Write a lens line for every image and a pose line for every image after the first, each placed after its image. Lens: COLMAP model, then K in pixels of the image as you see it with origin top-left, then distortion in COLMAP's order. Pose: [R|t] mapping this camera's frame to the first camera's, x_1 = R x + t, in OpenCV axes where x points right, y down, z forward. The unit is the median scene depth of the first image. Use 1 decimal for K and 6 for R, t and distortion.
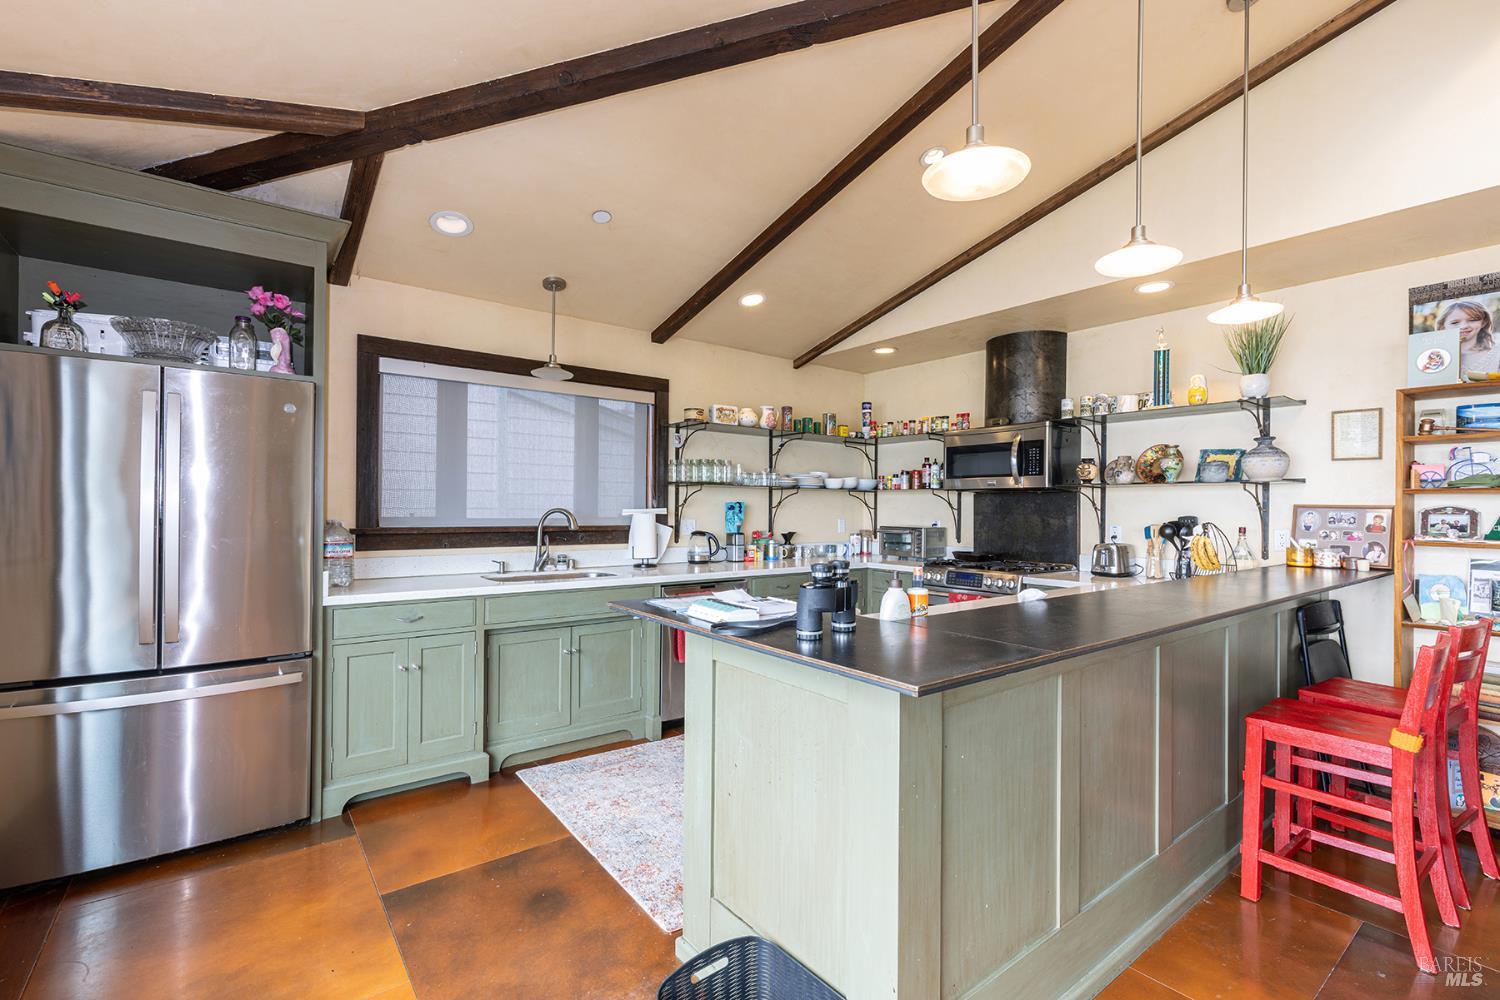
lens RADIAL K [[666.2, 0, 765.3], [0, 666.2, 500.8], [0, 0, 1]] dist [0.017963, -0.004118]
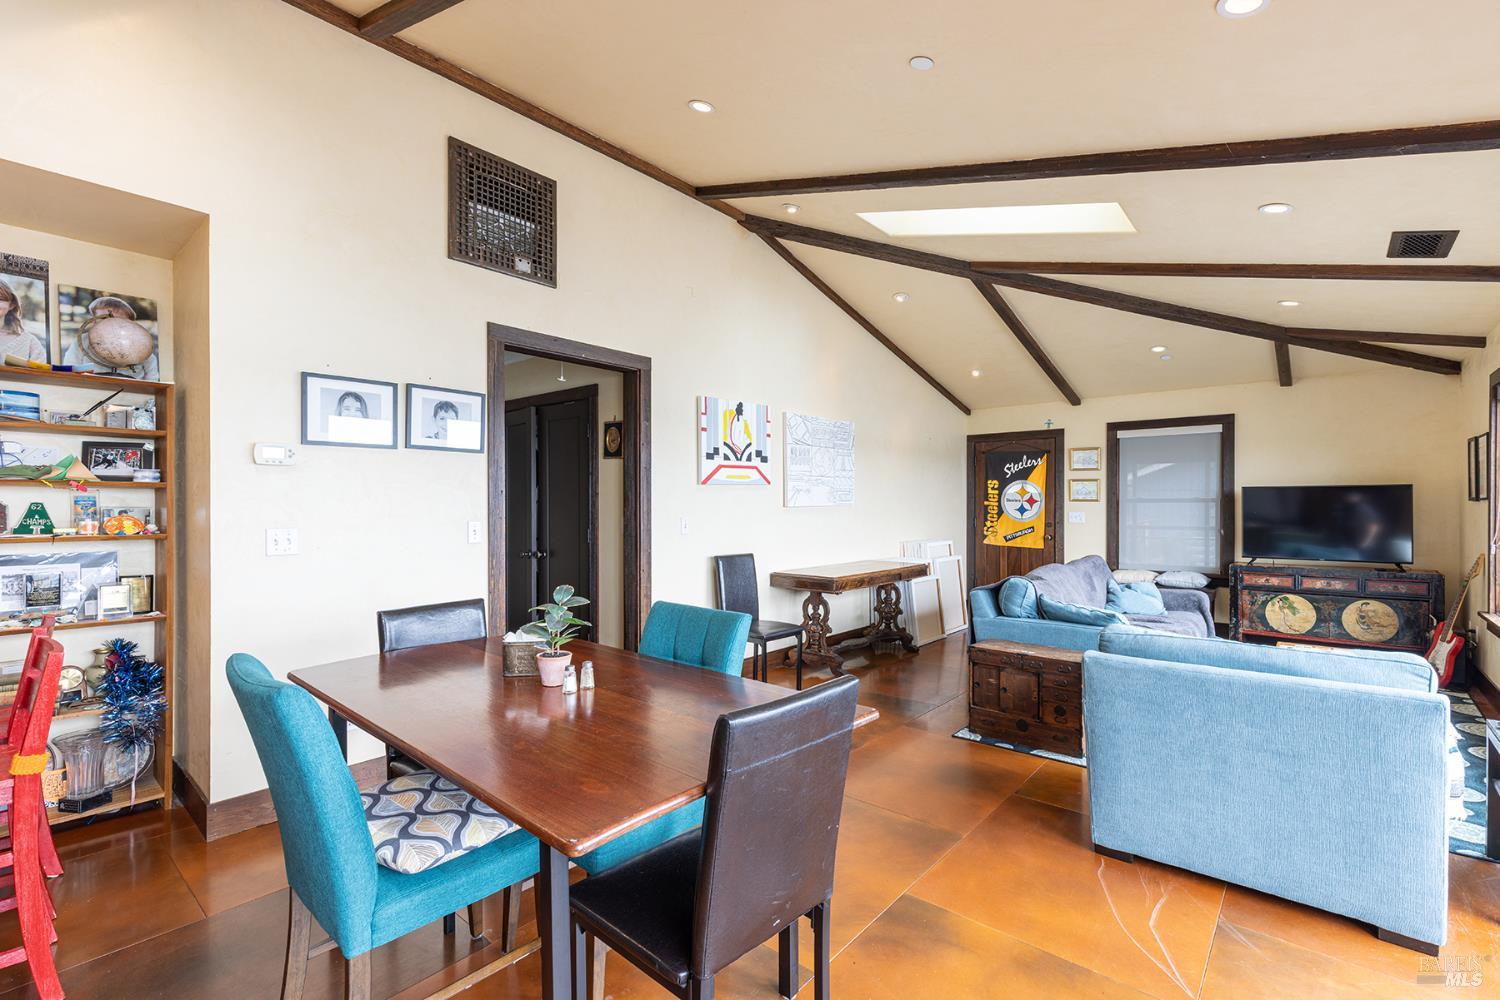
lens RADIAL K [[666.2, 0, 755.1], [0, 666.2, 500.1], [0, 0, 1]] dist [0.017963, -0.004118]
pose [[-0.189421, -0.002264, 0.981893, -0.056293], [-0.008362, 0.999965, 0.000692, 0.000330], [-0.981860, -0.008080, -0.189433, 0.124957]]
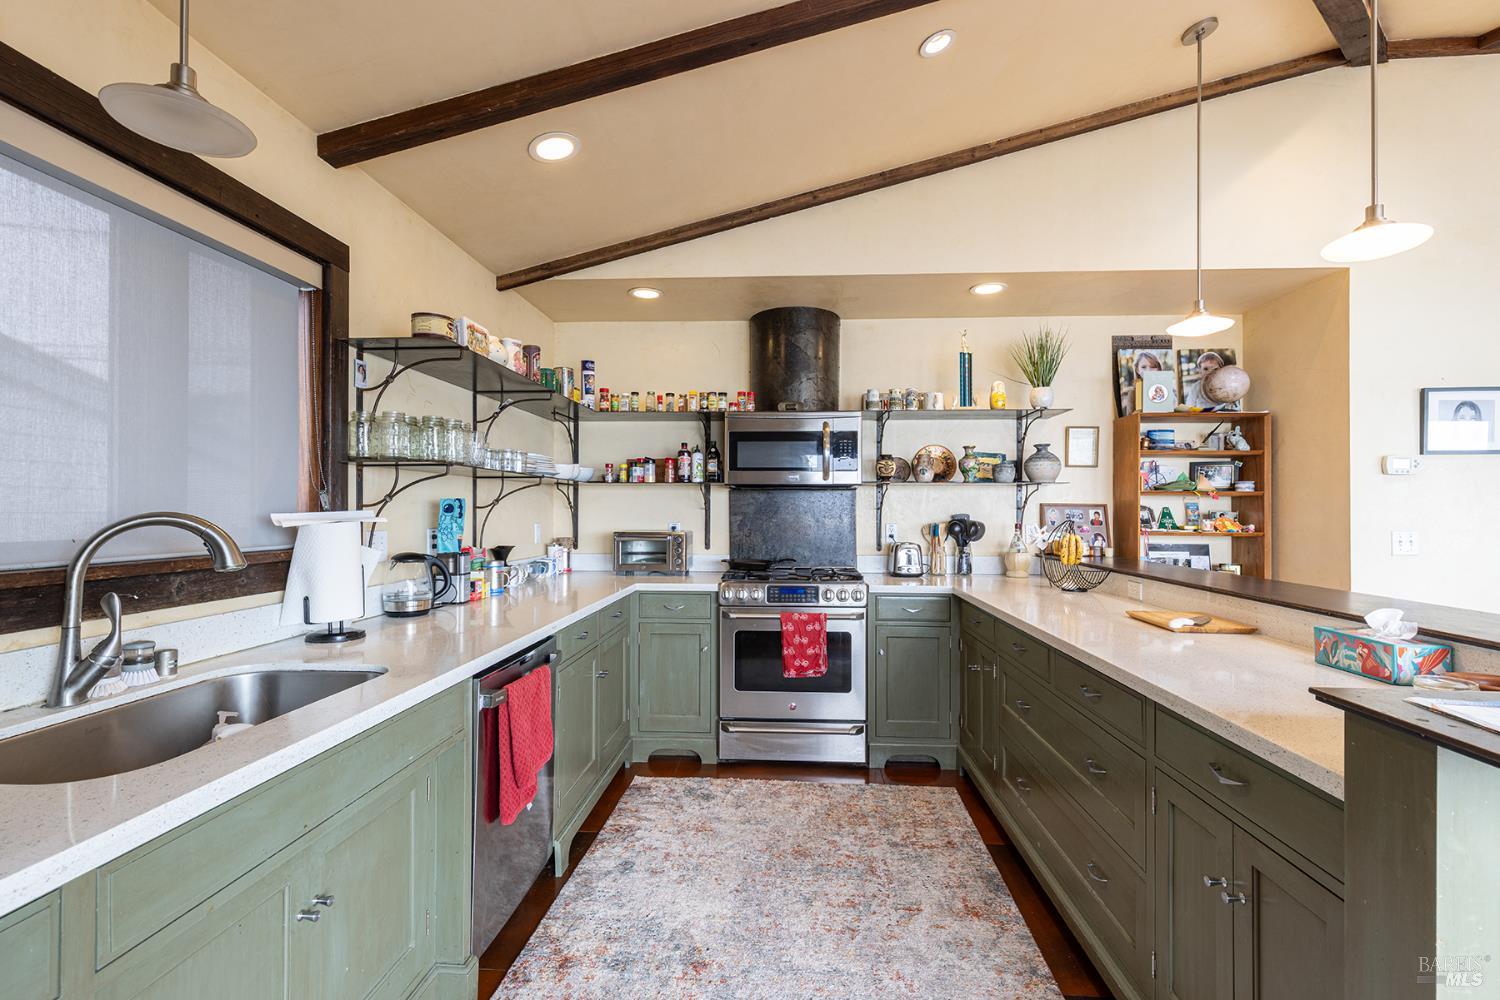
lens RADIAL K [[666.2, 0, 752.8], [0, 666.2, 502.6], [0, 0, 1]] dist [0.017963, -0.004118]
pose [[0.668136, 0.000692, 0.744039, -0.328322], [-0.005562, 0.999976, 0.004065, 0.002080], [-0.744019, -0.006854, 0.668124, 0.471991]]
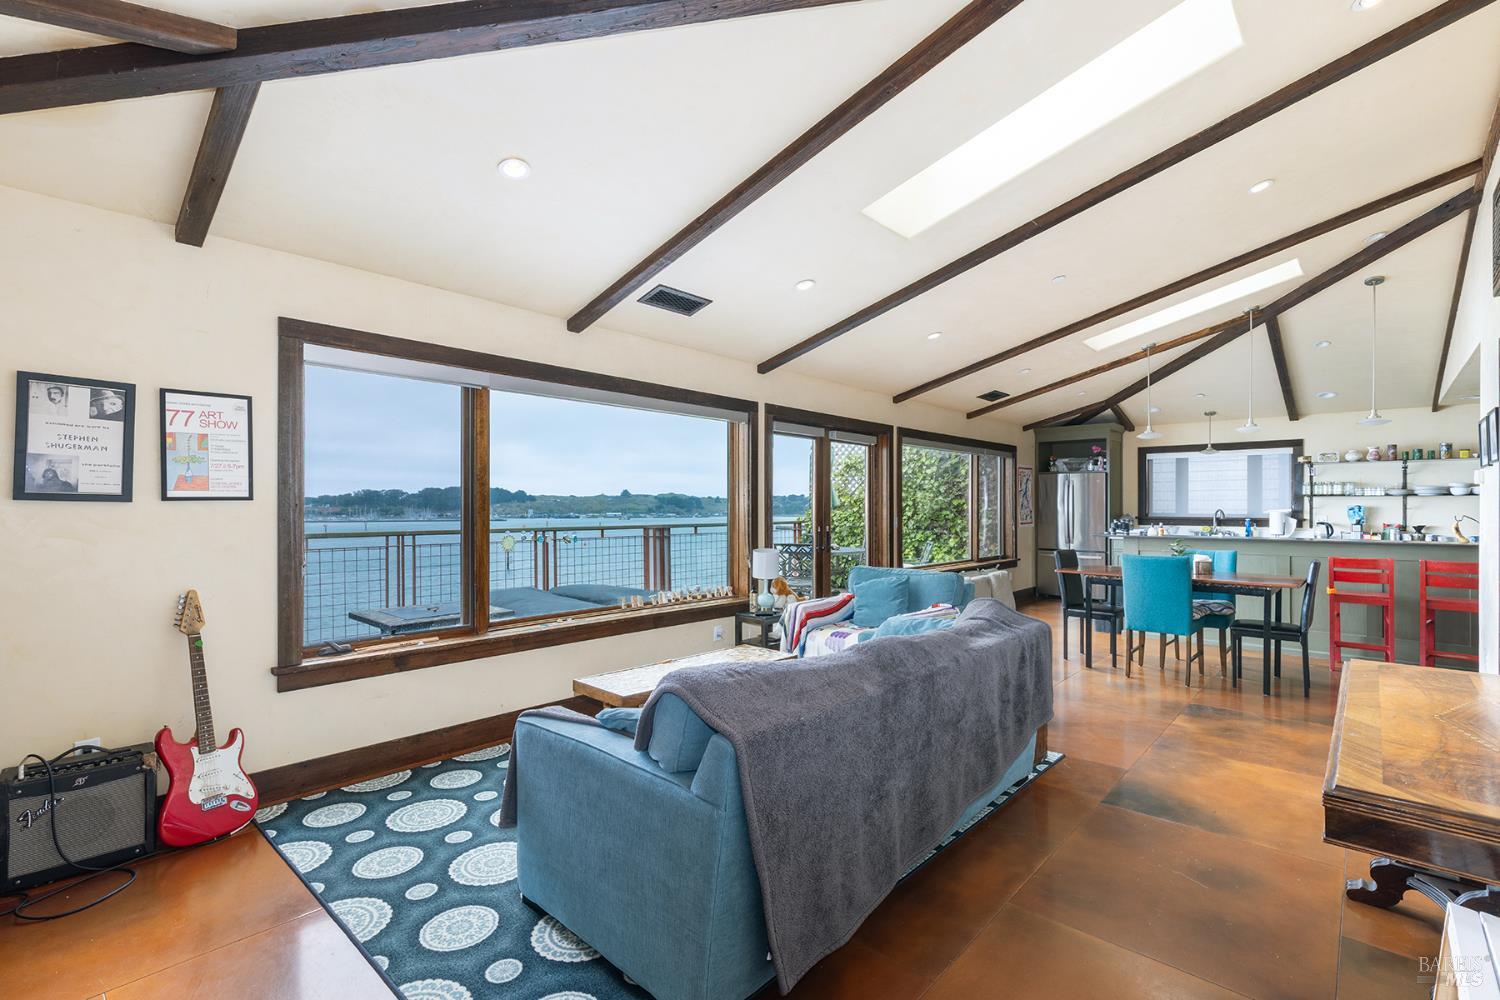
lens RADIAL K [[666.2, 0, 756.4], [0, 666.2, 507.9], [0, 0, 1]] dist [0.017963, -0.004118]
pose [[0.204405, -0.008250, -0.978852, 1.428551], [0.009939, 0.999930, -0.006352, 0.004498], [0.978836, -0.008431, 0.204473, -0.893745]]
